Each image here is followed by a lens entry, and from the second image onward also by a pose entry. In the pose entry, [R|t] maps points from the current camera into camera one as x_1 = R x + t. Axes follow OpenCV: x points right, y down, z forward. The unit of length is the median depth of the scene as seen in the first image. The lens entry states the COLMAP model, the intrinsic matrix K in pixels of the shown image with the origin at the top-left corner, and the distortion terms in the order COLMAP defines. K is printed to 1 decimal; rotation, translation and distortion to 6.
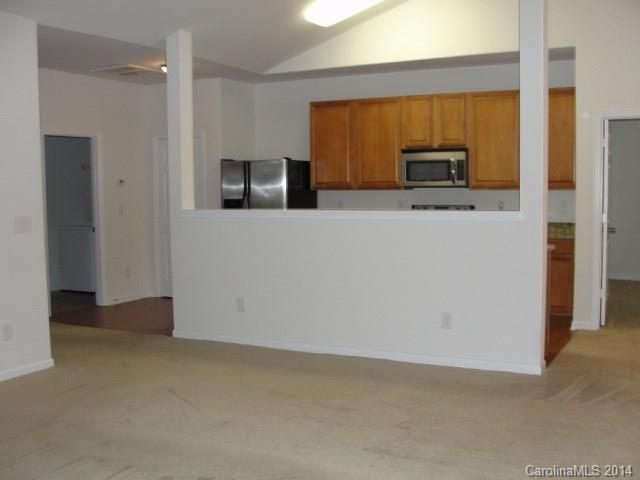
lens RADIAL K [[732.8, 0, 320.0], [0, 732.8, 240.0], [0, 0, 1]] dist [-0.235285, 0.373076]
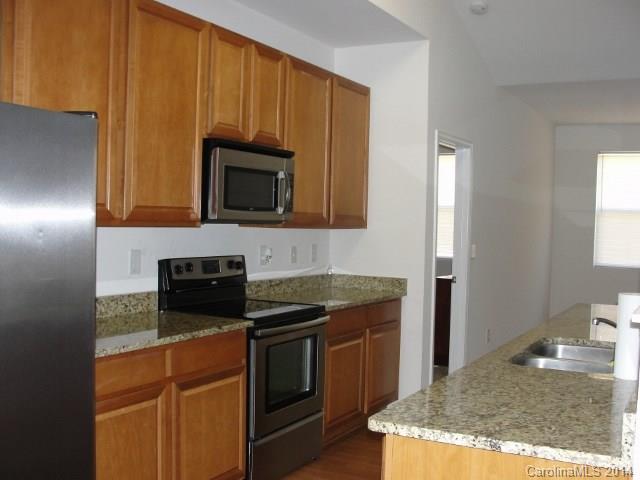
lens RADIAL K [[732.8, 0, 320.0], [0, 732.8, 240.0], [0, 0, 1]] dist [-0.235285, 0.373076]
pose [[-0.003958, -0.013877, 0.999896, -0.342765], [0.051462, 0.998576, 0.014062, -0.064837], [-0.998667, 0.051512, -0.003238, 0.948491]]
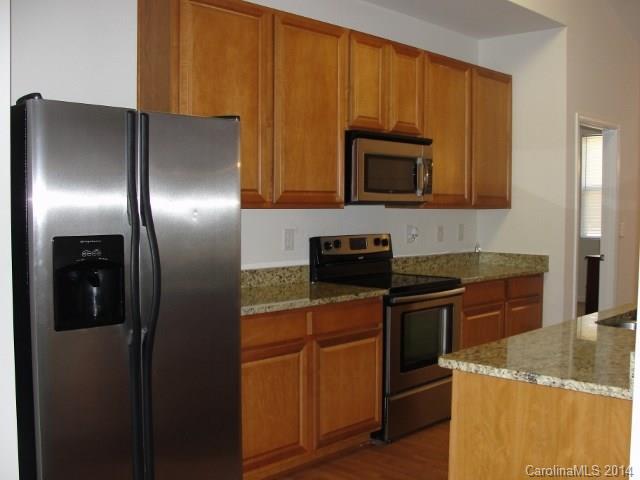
lens RADIAL K [[732.8, 0, 320.0], [0, 732.8, 240.0], [0, 0, 1]] dist [-0.235285, 0.373076]
pose [[0.251312, -0.035247, 0.967264, -0.398850], [0.065476, 0.997667, 0.019344, -0.059027], [-0.965689, 0.058471, 0.253034, 0.906770]]
